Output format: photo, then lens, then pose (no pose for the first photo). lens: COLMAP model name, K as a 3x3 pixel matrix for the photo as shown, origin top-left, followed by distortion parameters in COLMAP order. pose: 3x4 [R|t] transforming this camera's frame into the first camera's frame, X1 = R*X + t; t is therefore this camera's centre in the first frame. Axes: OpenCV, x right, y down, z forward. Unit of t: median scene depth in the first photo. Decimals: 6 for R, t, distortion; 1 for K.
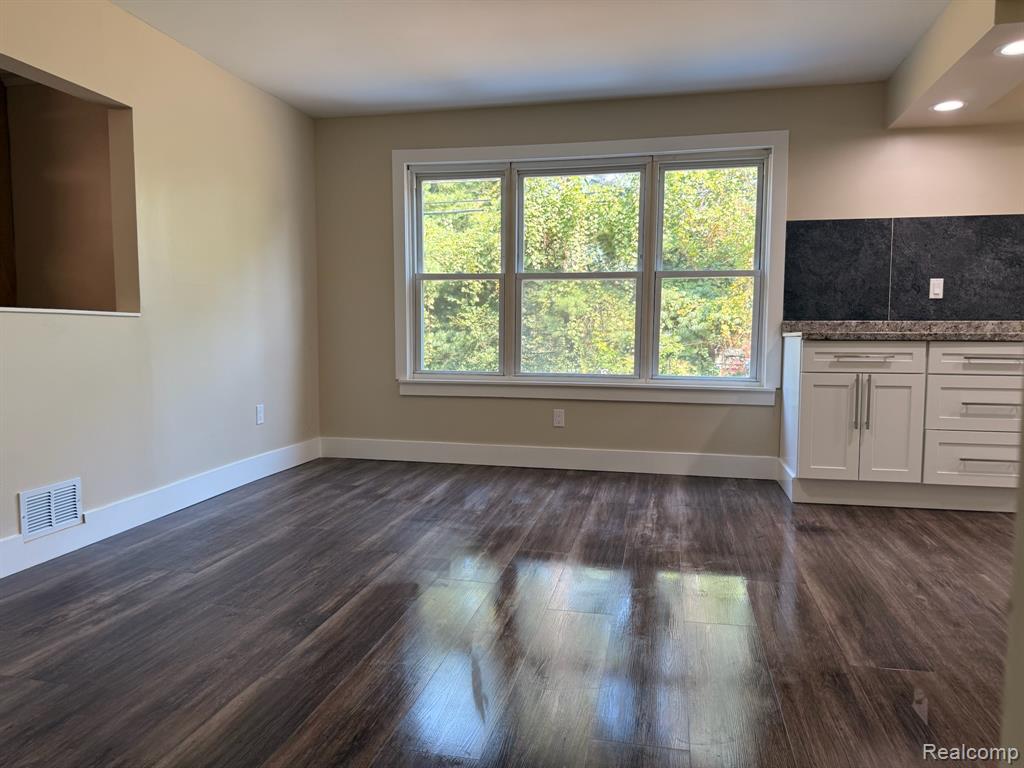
lens RADIAL K [[705.1, 0, 512.0], [0, 705.1, 384.0], [0, 0, 1]] dist [0.003856, -0.003398]
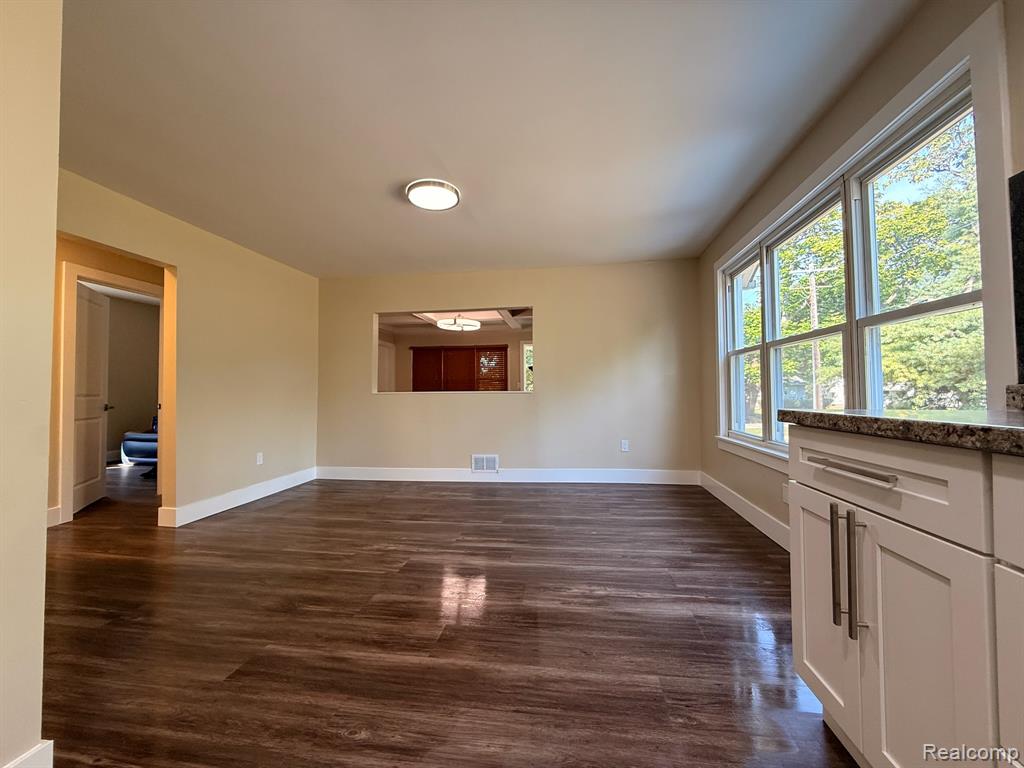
lens RADIAL K [[407.1, 0, 512.0], [0, 407.1, 384.0], [0, 0, 1]] dist [0.000027, -0.000083]
pose [[0.083055, -0.027666, -0.996161, 0.789000], [-0.075048, 0.996602, -0.033935, -0.071548], [0.993715, 0.077579, 0.080696, 0.812048]]
